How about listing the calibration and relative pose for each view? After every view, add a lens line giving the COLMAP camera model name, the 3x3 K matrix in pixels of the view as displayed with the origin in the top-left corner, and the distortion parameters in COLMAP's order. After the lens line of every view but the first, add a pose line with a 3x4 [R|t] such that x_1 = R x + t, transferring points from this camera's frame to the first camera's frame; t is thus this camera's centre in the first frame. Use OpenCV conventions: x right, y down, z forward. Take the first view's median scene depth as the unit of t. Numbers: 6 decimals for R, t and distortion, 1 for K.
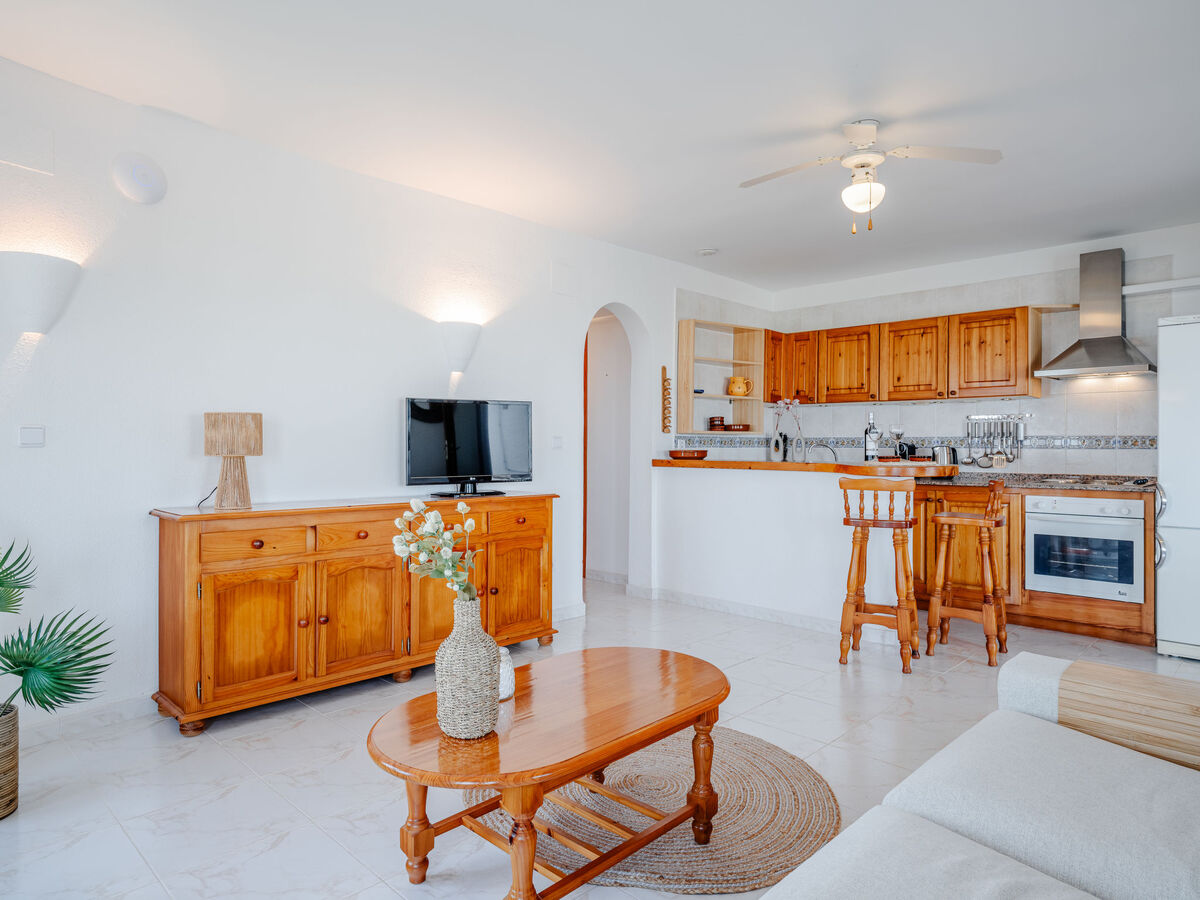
lens RADIAL K [[732.5, 0, 597.2], [0, 732.5, 446.2], [0, 0, 1]] dist [-0.002910, 0.003536]
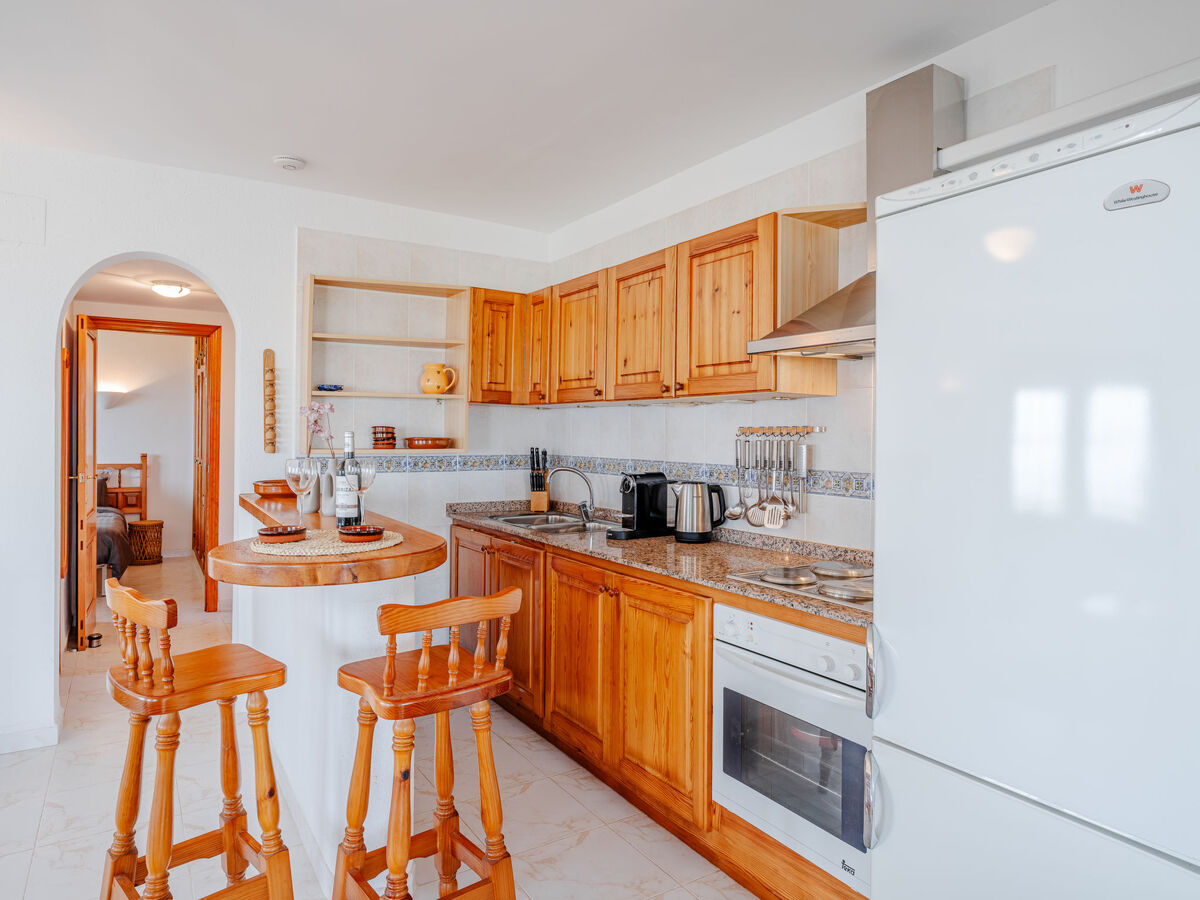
lens RADIAL K [[739.0, 0, 602.6], [0, 739.0, 434.5], [0, 0, 1]] dist [-0.000656, 0.000610]
pose [[0.975313, 0.003779, -0.220793, 0.550293], [-0.003621, 0.999993, 0.001121, -0.038189], [0.220796, -0.000294, 0.975320, 0.456317]]
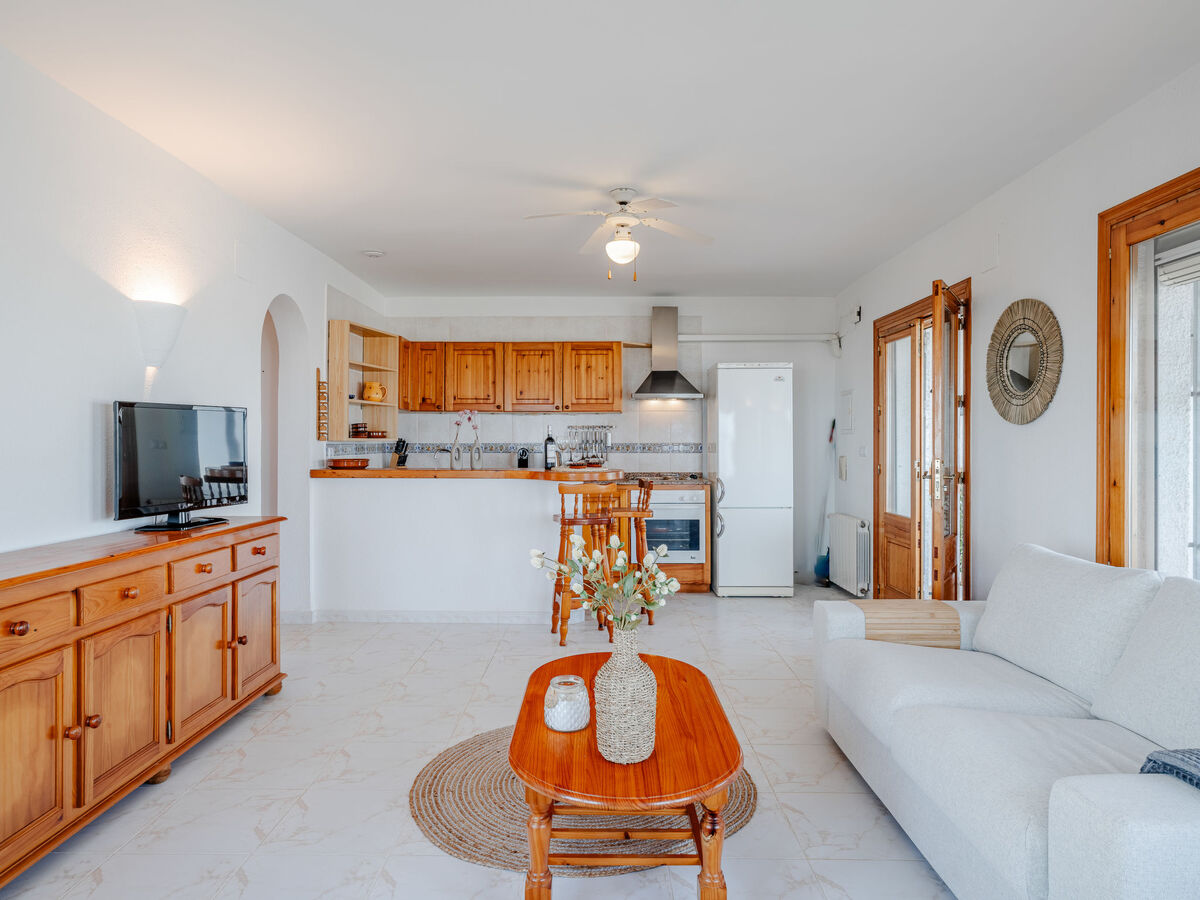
lens RADIAL K [[732.5, 0, 597.2], [0, 732.5, 446.2], [0, 0, 1]] dist [-0.002910, 0.003536]
pose [[0.724641, -0.007982, 0.689081, -0.304179], [0.003373, 0.999962, 0.008037, -0.018309], [-0.689118, -0.003500, 0.724640, 0.097200]]
